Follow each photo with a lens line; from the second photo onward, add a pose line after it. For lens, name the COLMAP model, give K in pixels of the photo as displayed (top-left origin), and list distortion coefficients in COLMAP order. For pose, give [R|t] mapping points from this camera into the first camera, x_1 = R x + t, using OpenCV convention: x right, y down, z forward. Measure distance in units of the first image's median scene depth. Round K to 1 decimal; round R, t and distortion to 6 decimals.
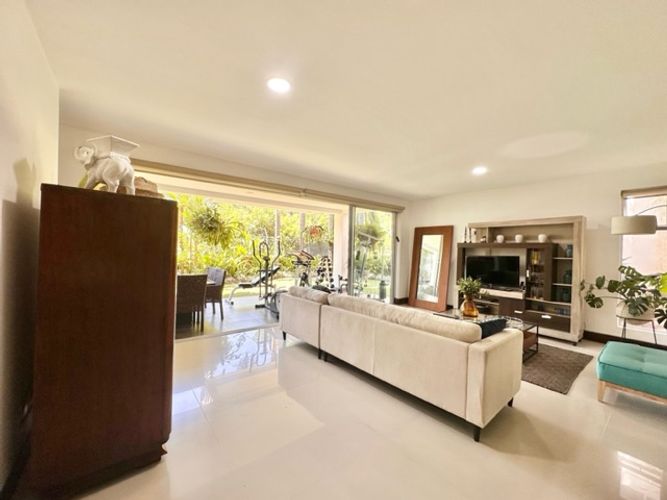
lens RADIAL K [[268.2, 0, 333.5], [0, 268.2, 250.0], [0, 0, 1]] dist [0.002755, -0.000022]
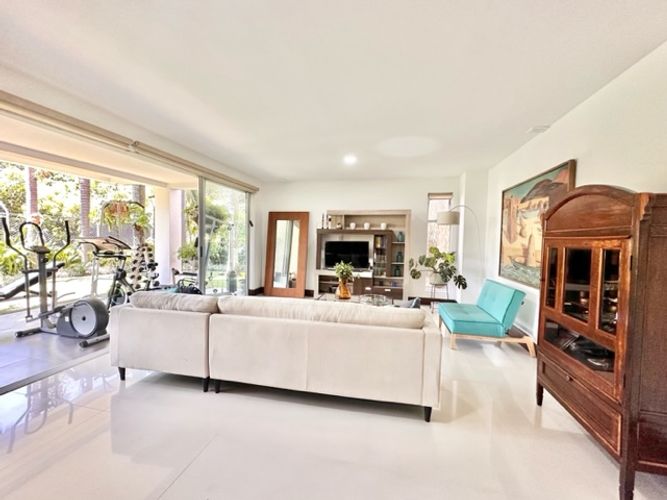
lens RADIAL K [[268.2, 0, 333.5], [0, 268.2, 250.0], [0, 0, 1]] dist [0.002755, -0.000022]
pose [[0.780353, -0.031249, 0.624558, -0.146501], [-0.001939, 0.998625, 0.052387, 0.000403], [-0.625337, -0.042091, 0.779219, 0.178165]]
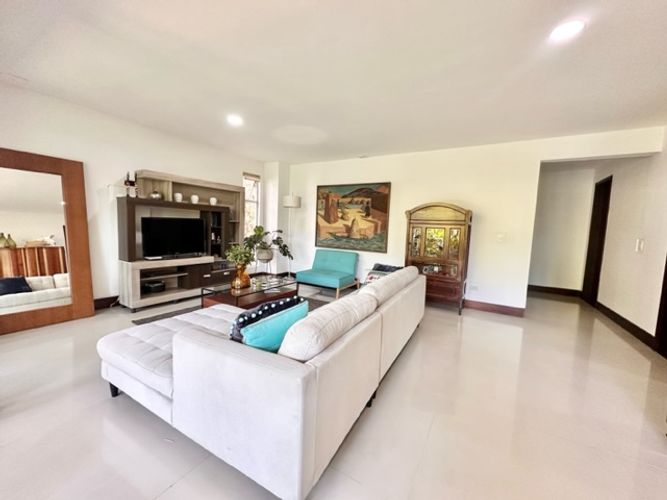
lens RADIAL K [[268.2, 0, 333.5], [0, 268.2, 250.0], [0, 0, 1]] dist [0.002755, -0.000022]
pose [[-0.353884, -0.115508, 0.928129, -0.354390], [-0.047353, 0.993285, 0.105561, 0.010498], [-0.934090, -0.006593, -0.356978, 0.866806]]
